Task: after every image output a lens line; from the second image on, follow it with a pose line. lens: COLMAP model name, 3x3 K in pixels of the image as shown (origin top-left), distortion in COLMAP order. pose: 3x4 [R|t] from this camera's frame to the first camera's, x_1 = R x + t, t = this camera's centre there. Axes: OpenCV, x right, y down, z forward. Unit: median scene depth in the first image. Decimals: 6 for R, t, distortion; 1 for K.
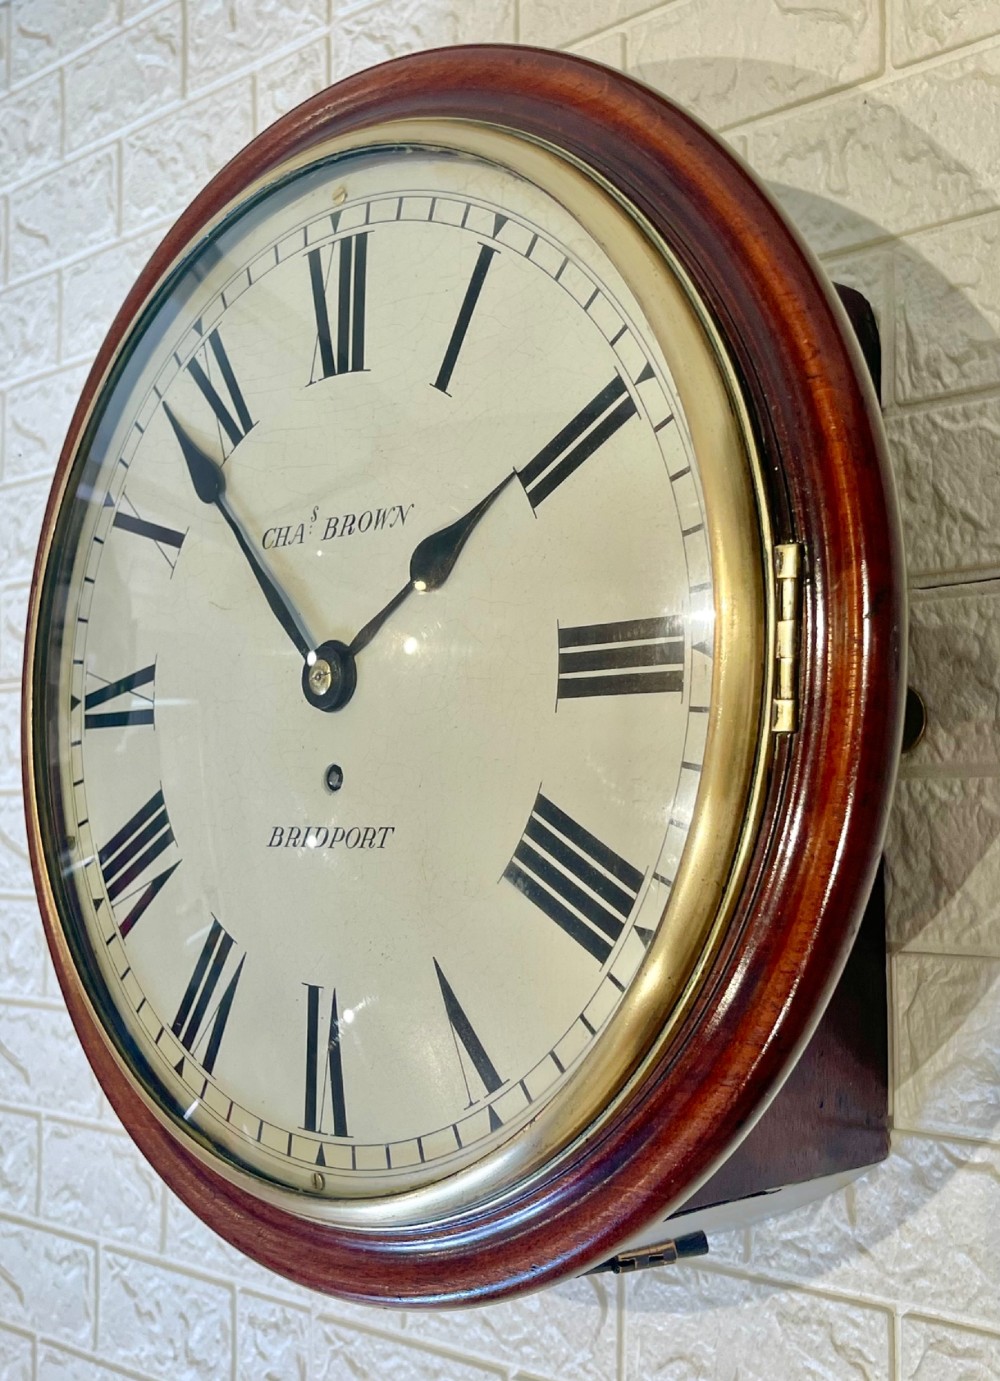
lens RADIAL K [[1759.0, 0, 489.1], [0, 1759.0, 696.2], [0, 0, 1]] dist [0.083591, 0.000000]
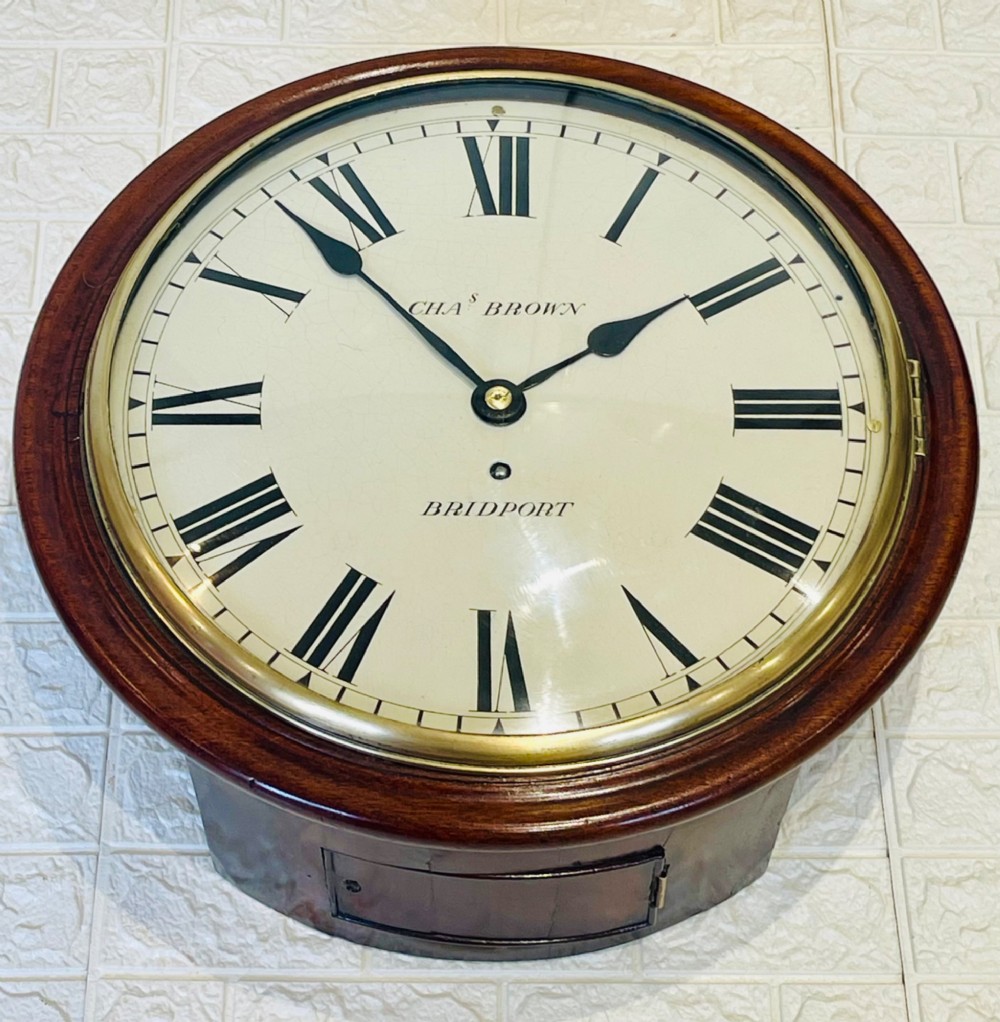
lens RADIAL K [[2508.0, 0, 479.6], [0, 2508.0, 500.9], [0, 0, 1]] dist [0.183288, 0.000000]
pose [[0.699323, 0.362521, 0.616056, -1.209225], [-0.046922, 0.883274, -0.466502, 0.913772], [-0.713264, 0.297329, 0.634705, -0.144165]]
